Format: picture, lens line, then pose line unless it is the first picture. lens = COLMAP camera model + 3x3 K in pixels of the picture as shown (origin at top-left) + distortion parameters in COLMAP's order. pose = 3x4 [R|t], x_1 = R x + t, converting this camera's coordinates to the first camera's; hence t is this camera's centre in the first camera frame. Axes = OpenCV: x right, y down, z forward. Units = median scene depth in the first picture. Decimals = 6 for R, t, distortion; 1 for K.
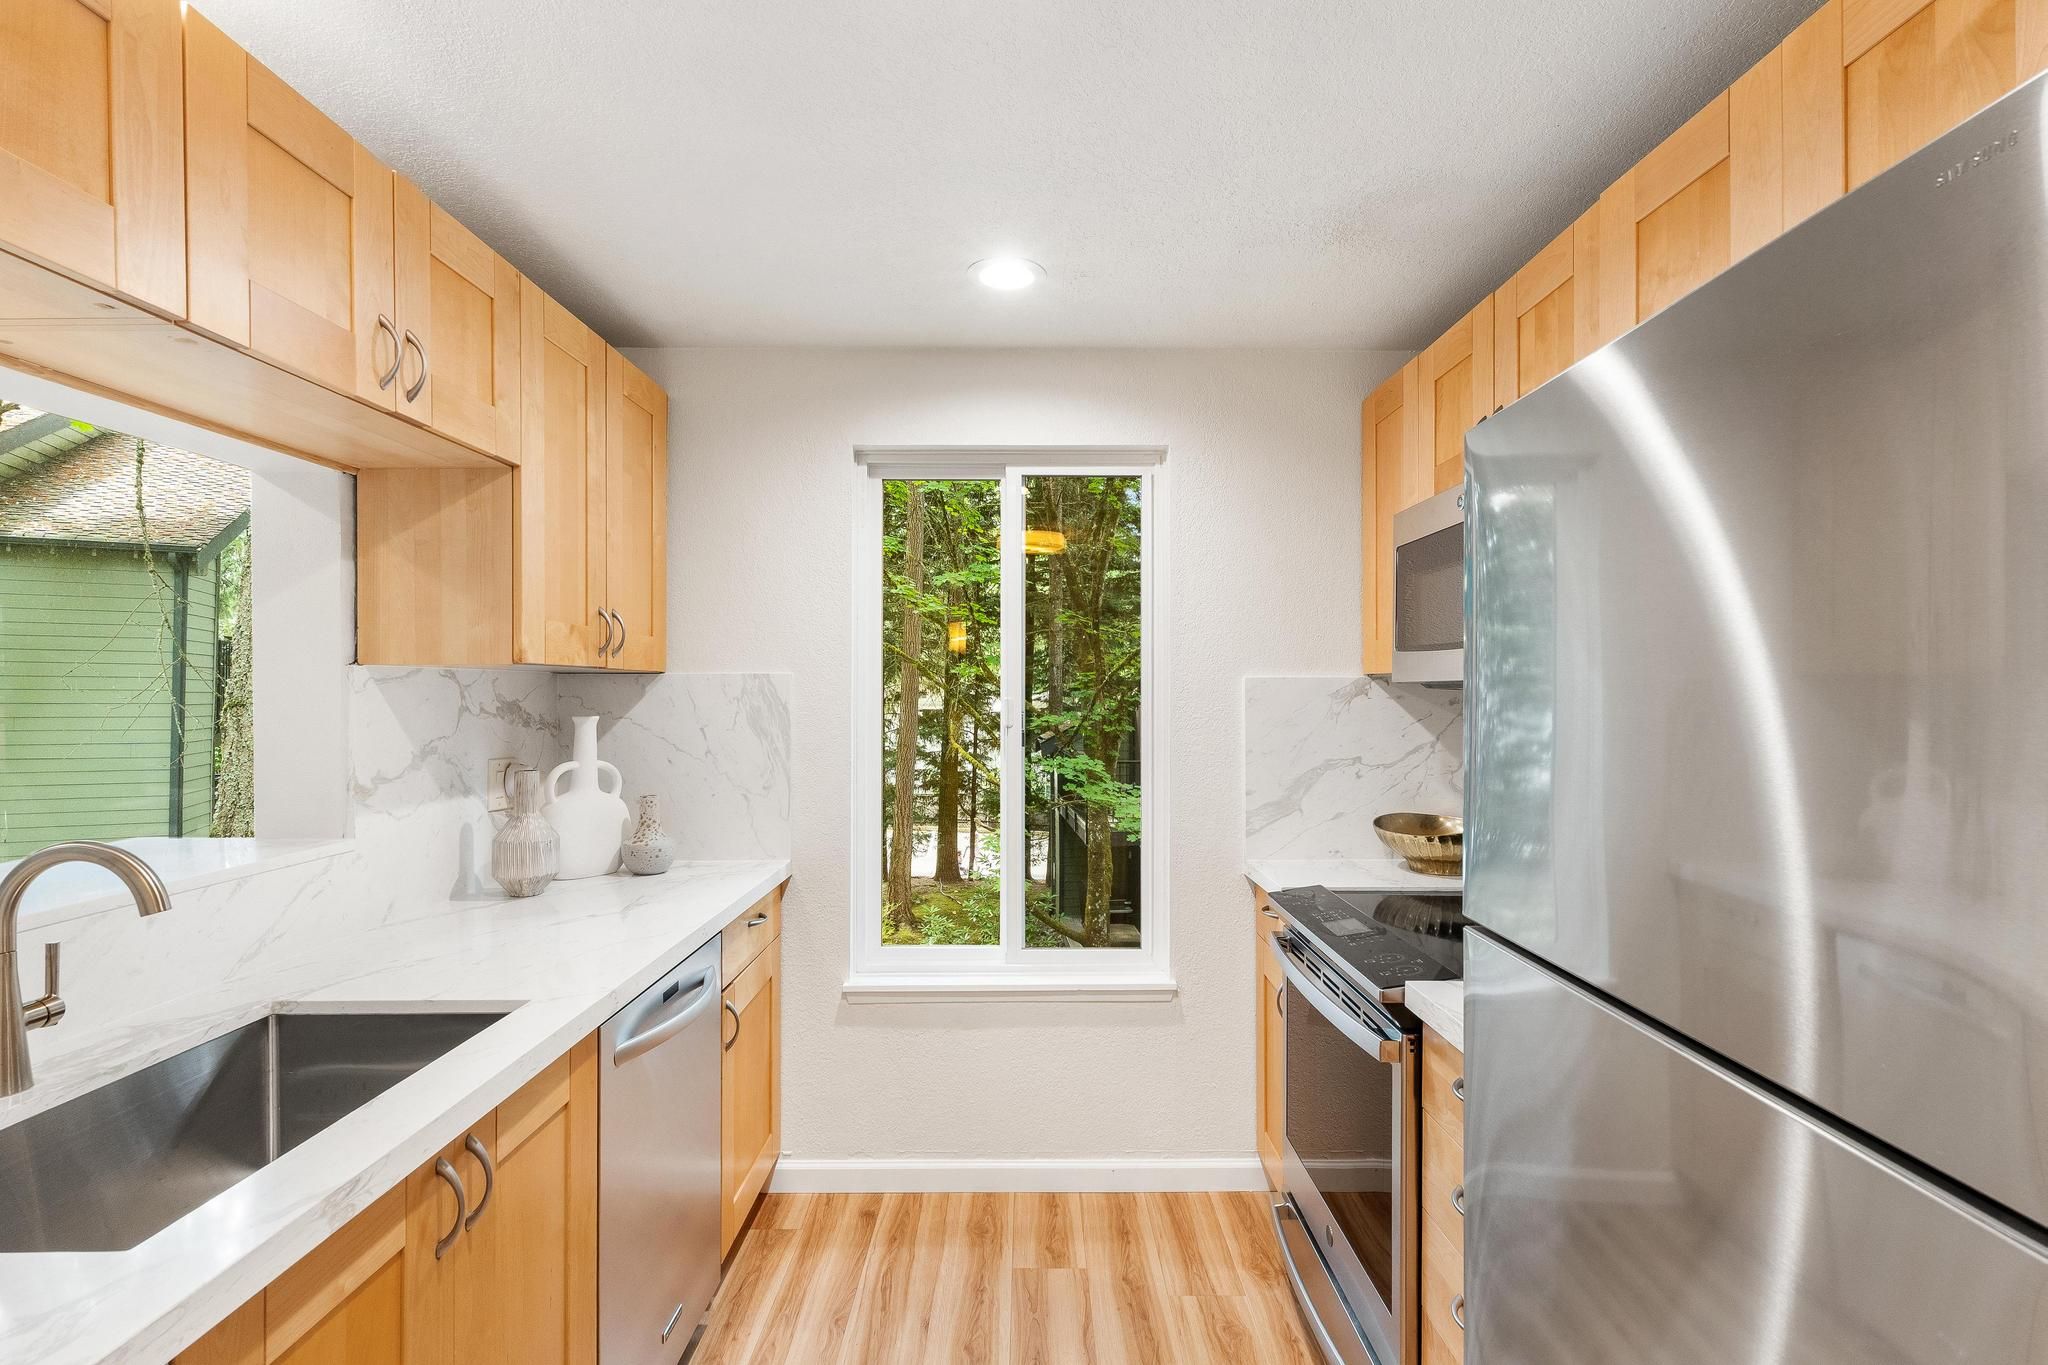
lens RADIAL K [[984.9, 0, 1041.7], [0, 984.9, 687.4], [0, 0, 1]] dist [0.003617, -0.000748]
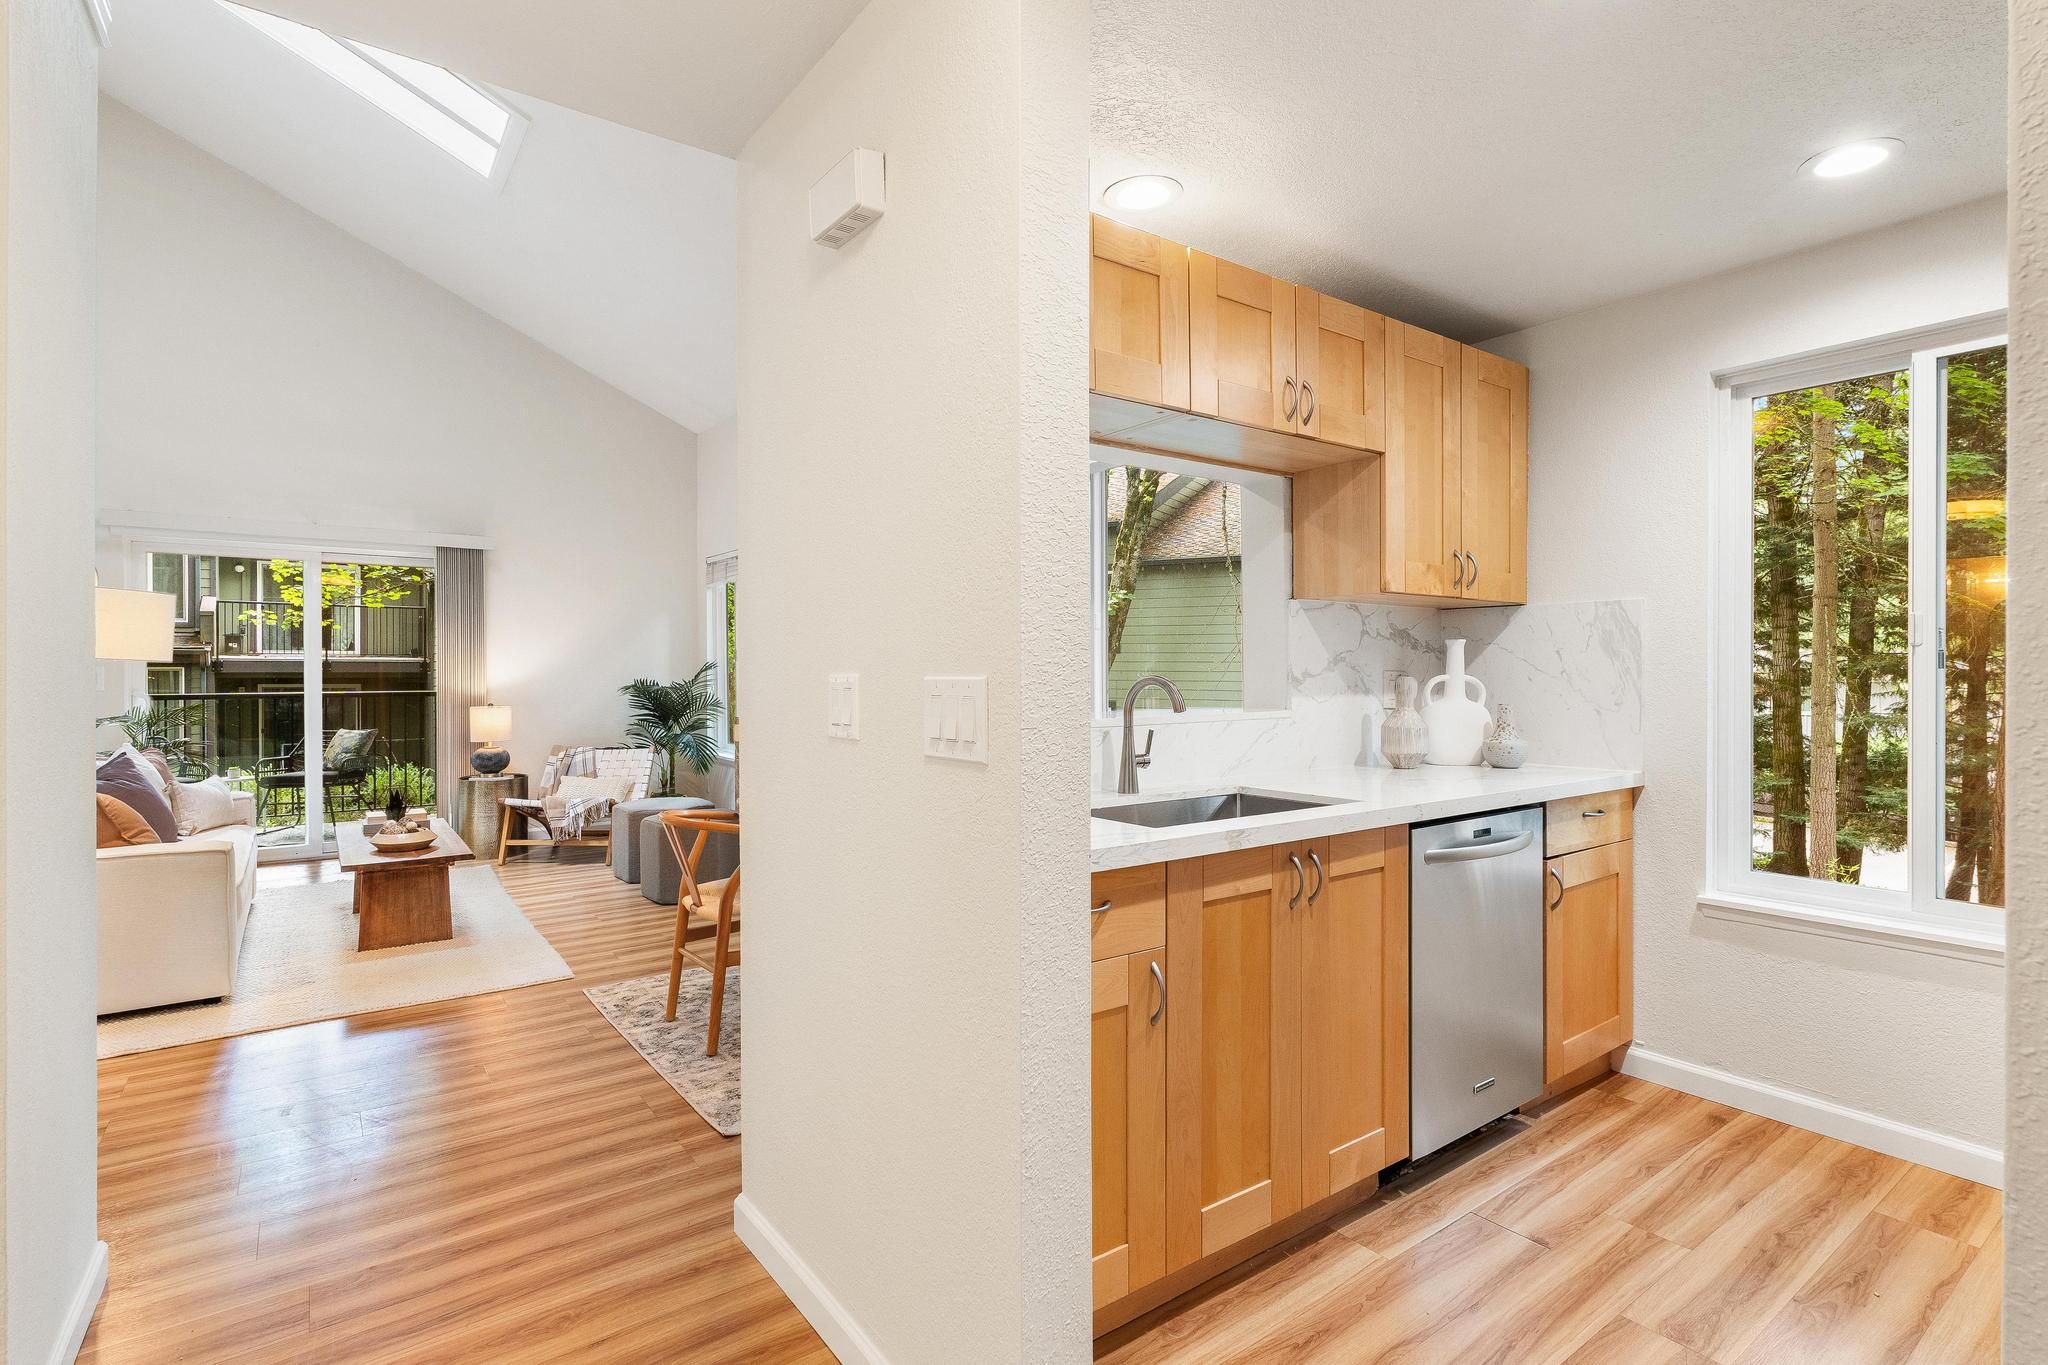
lens RADIAL K [[984.9, 0, 1032.7], [0, 984.9, 672.8], [0, 0, 1]] dist [0.003617, -0.000748]
pose [[0.585473, 0.000038, -0.810692, 0.275979], [0.003837, 0.999989, 0.002818, 0.073748], [0.810683, -0.004761, 0.585466, -0.206240]]
